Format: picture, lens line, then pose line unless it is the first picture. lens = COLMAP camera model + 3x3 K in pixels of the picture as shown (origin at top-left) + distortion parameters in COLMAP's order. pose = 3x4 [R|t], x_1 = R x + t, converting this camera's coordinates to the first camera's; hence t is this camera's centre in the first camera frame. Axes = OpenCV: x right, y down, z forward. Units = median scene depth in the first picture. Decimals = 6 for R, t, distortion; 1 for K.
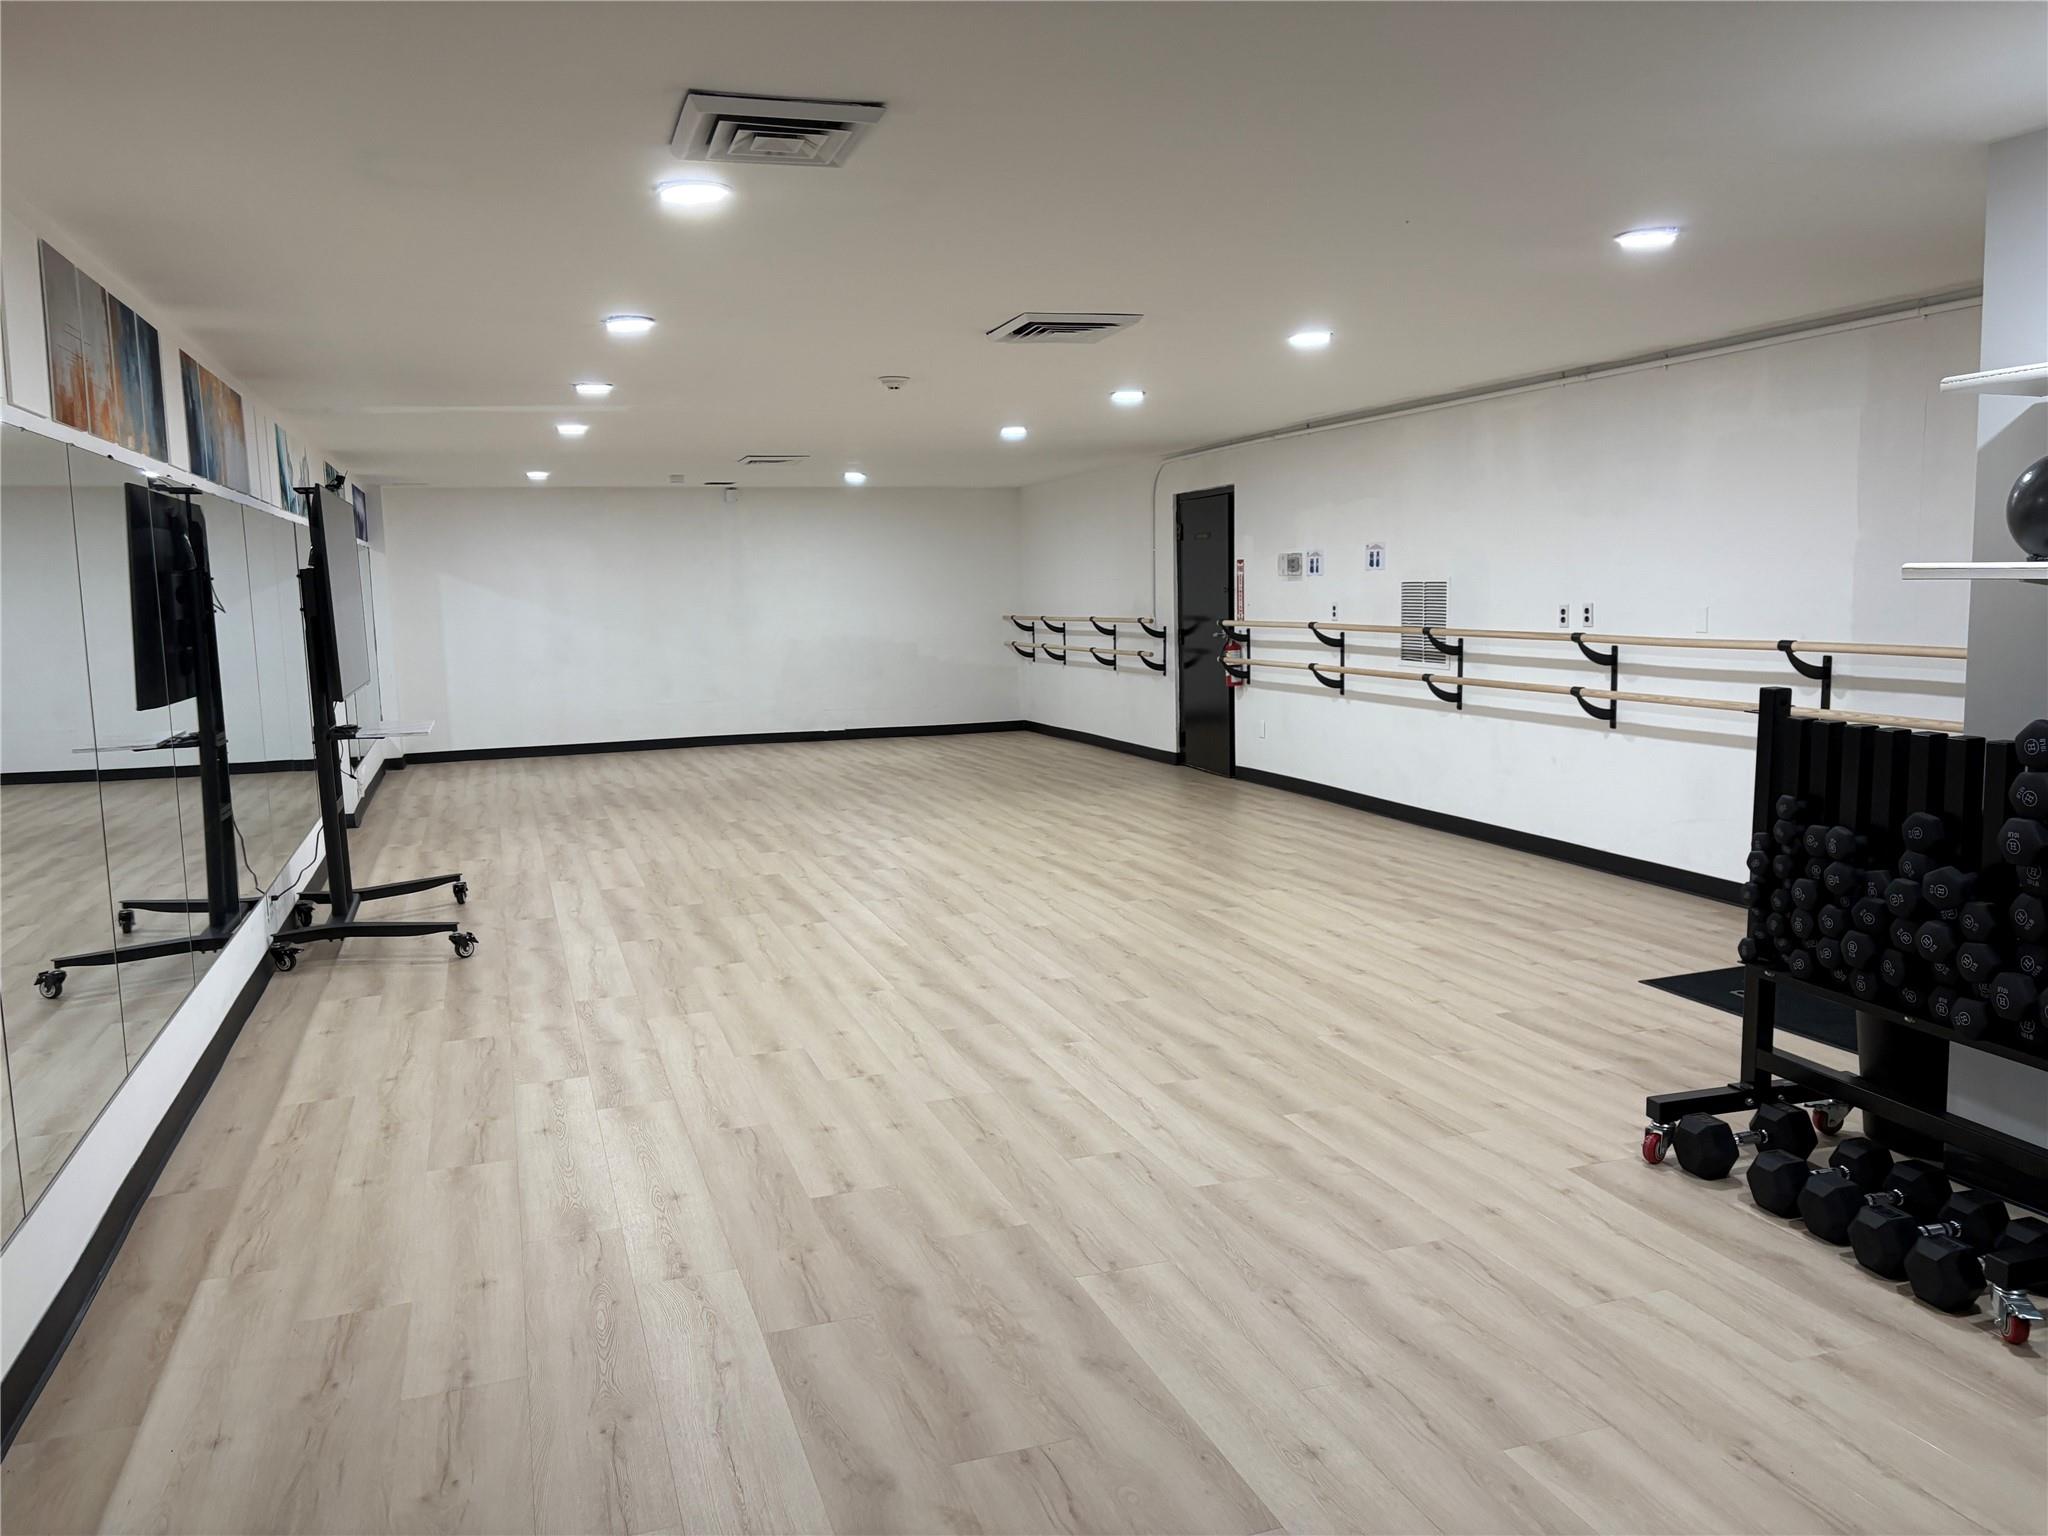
lens RADIAL K [[1551.2, 0, 1023.5], [0, 1551.2, 771.5], [0, 0, 1]] dist [0.005484, -0.001975]
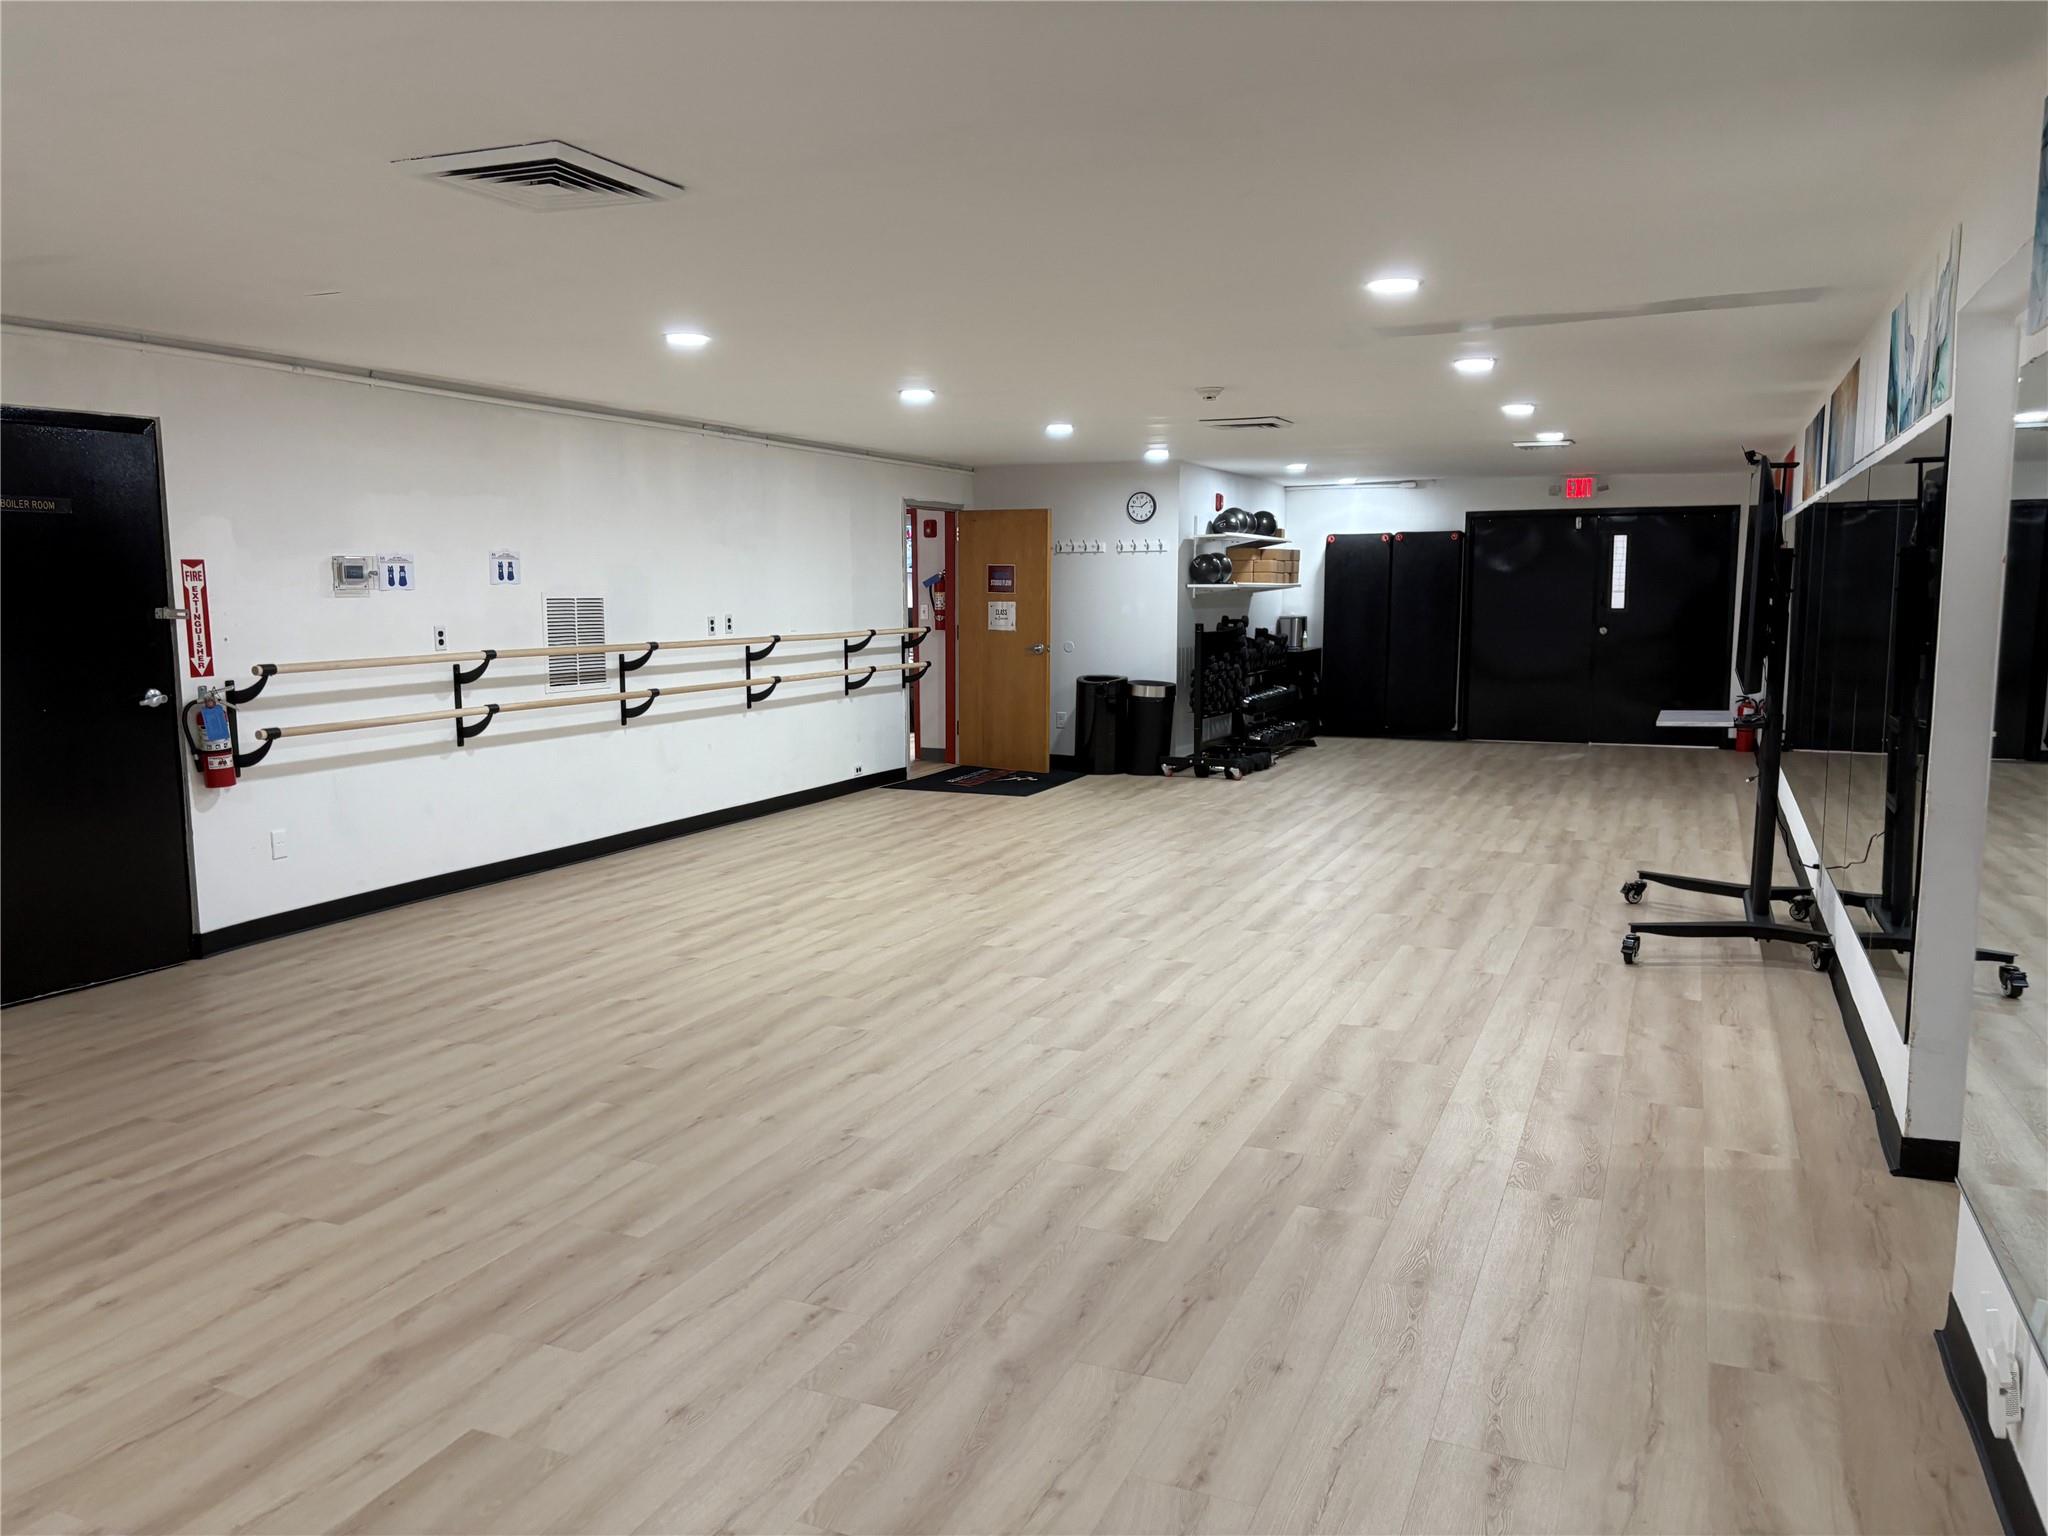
lens RADIAL K [[1551.2, 0, 1024.6], [0, 1551.2, 770.6], [0, 0, 1]] dist [0.005484, -0.001975]
pose [[-0.737658, -0.055115, 0.672922, -0.551296], [0.103267, 0.975726, 0.193118, -0.167279], [-0.667231, 0.211946, -0.714060, 1.454929]]
